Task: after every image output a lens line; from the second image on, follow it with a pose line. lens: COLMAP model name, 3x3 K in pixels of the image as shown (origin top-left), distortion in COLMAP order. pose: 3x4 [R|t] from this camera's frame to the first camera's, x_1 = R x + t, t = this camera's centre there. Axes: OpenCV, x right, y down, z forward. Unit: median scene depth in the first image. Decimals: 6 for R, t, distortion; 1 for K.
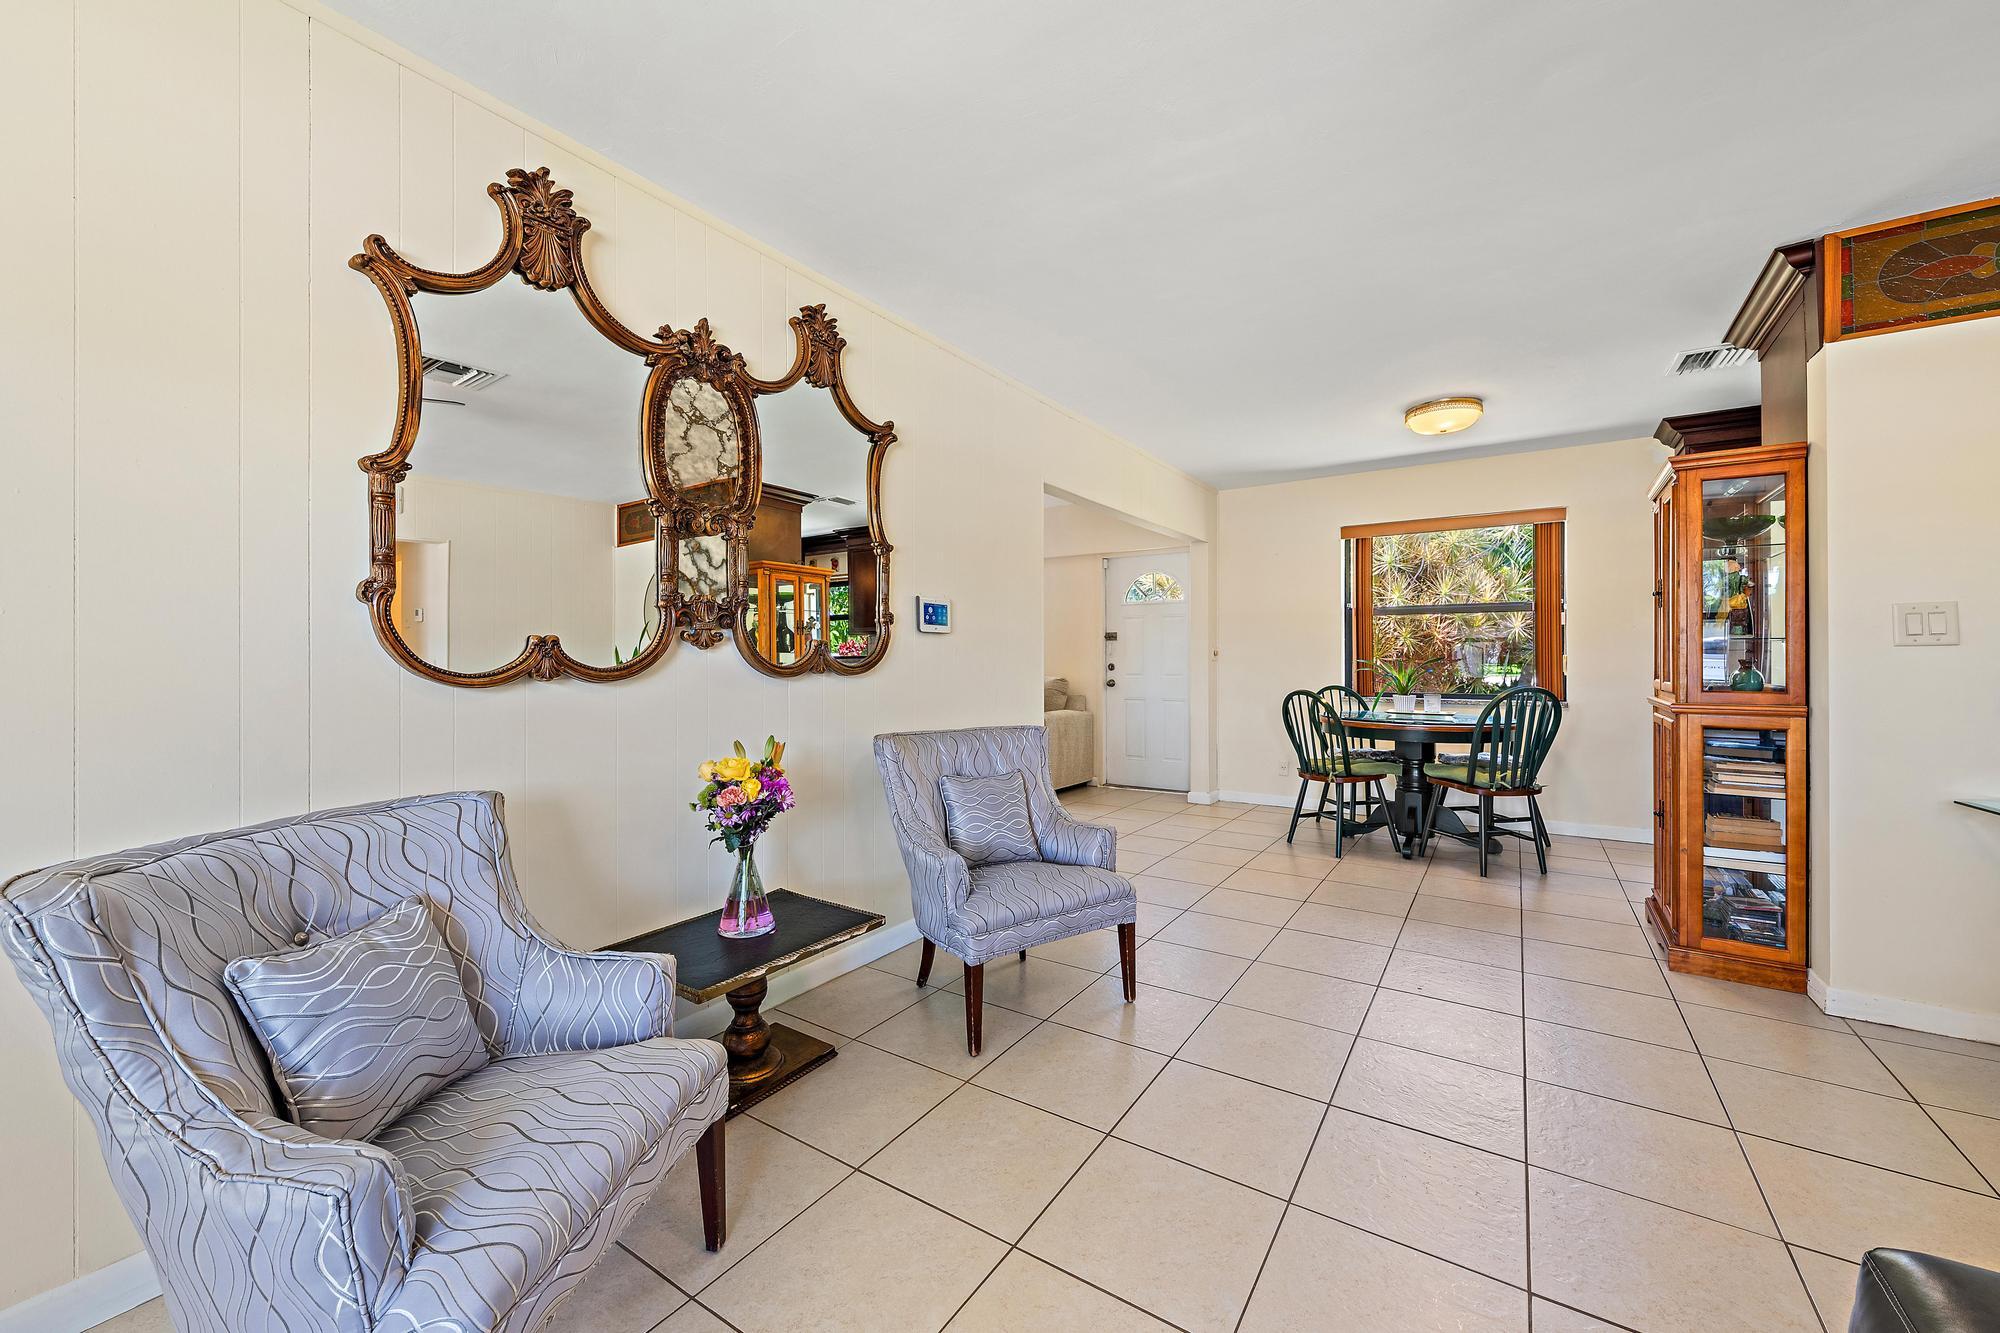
lens RADIAL K [[782.8, 0, 995.6], [0, 782.8, 650.8], [0, 0, 1]] dist [0.003368, 0.000047]
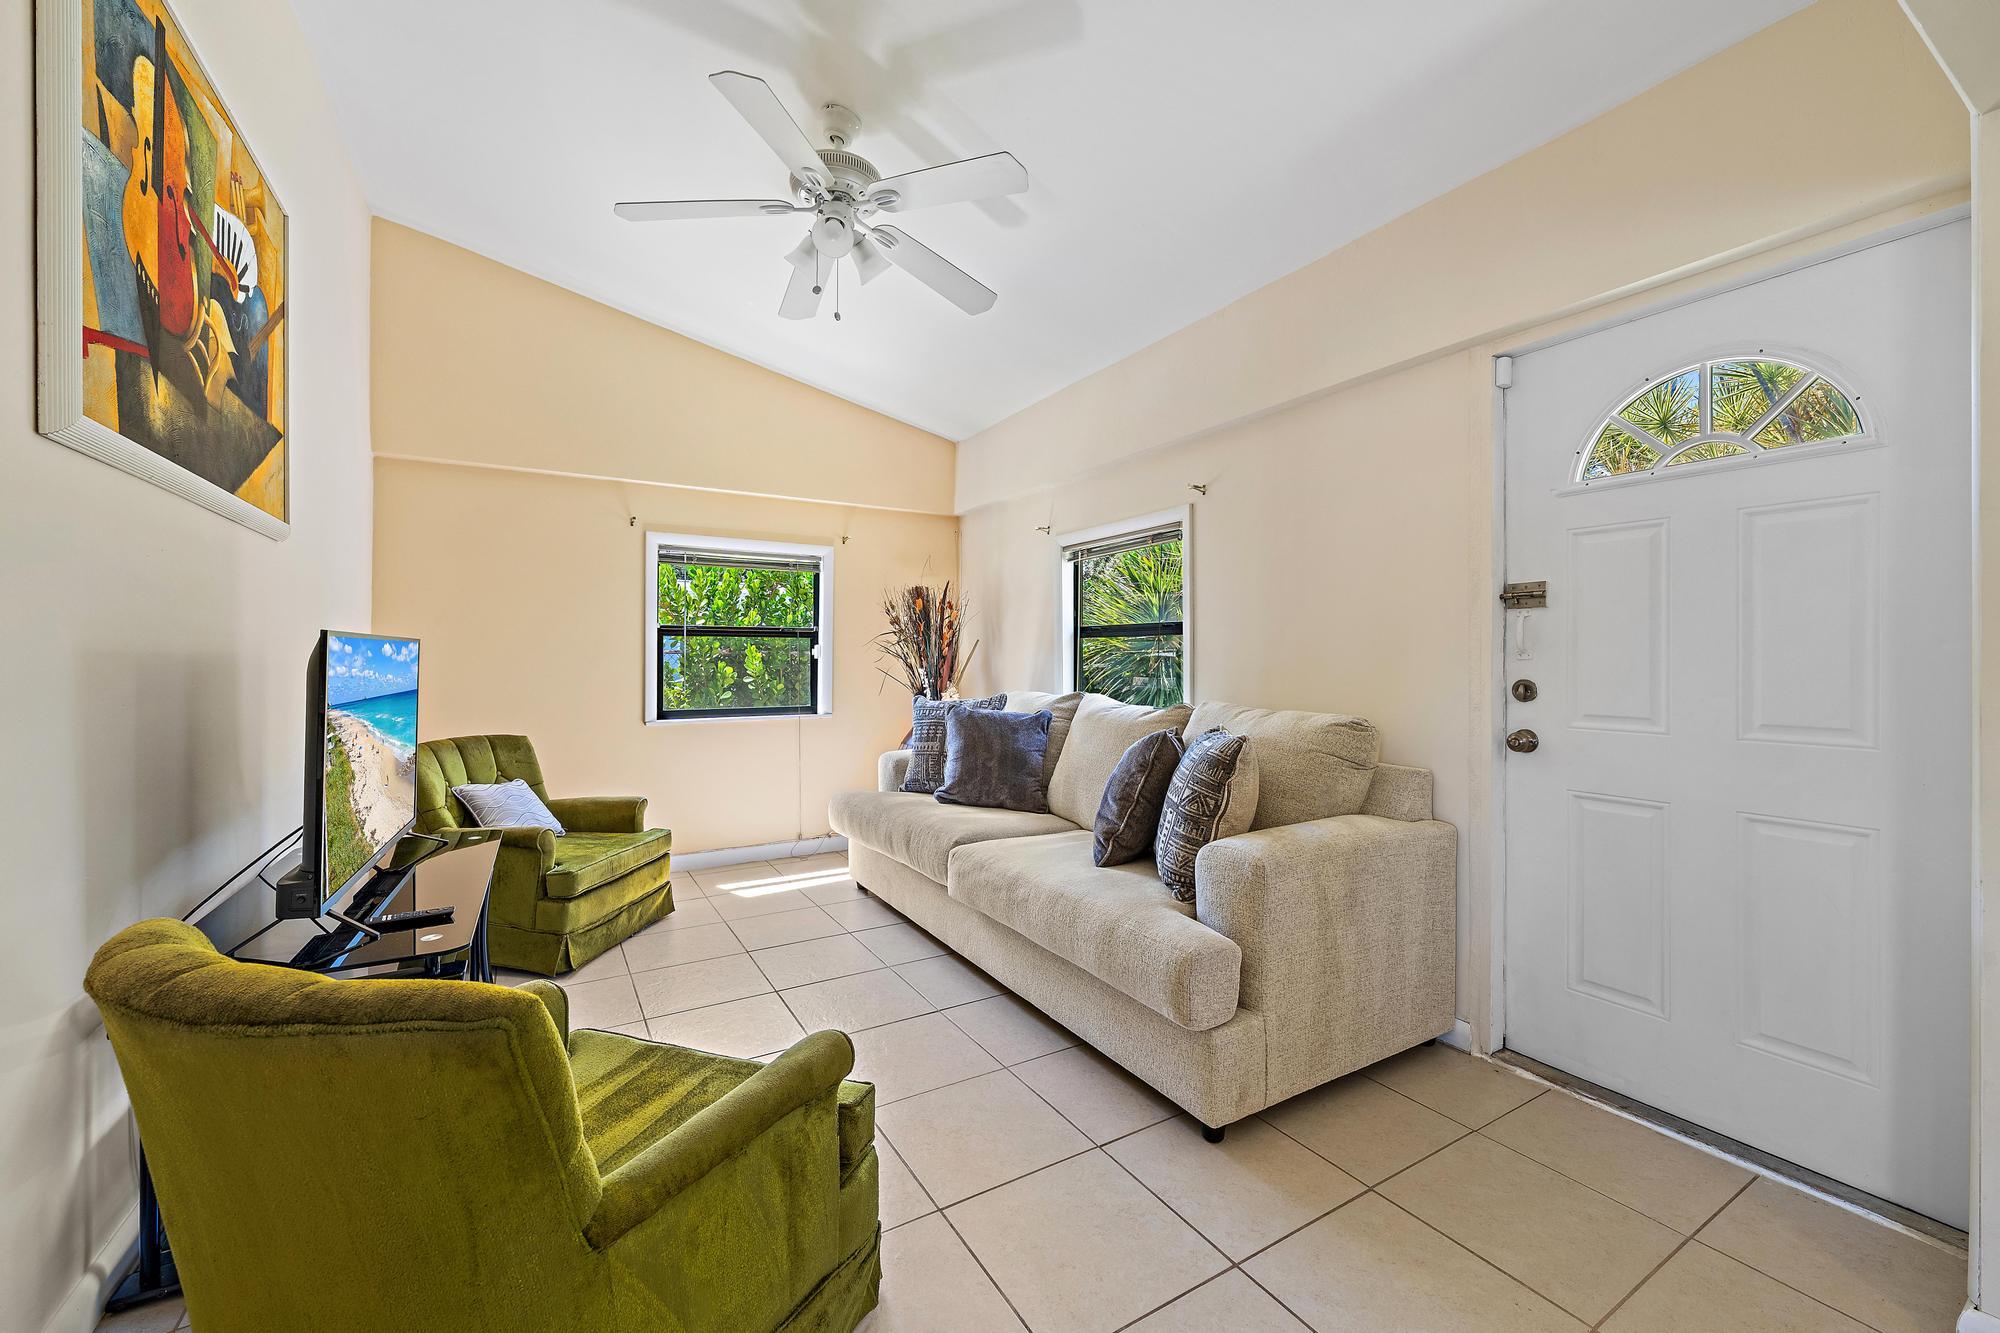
lens RADIAL K [[782.8, 0, 998.9], [0, 782.8, 658.1], [0, 0, 1]] dist [0.003368, 0.000047]
pose [[0.905720, 0.004387, -0.423854, 0.088899], [-0.001899, 0.999978, 0.006292, 0.005788], [0.423872, -0.004894, 0.905709, 0.618062]]
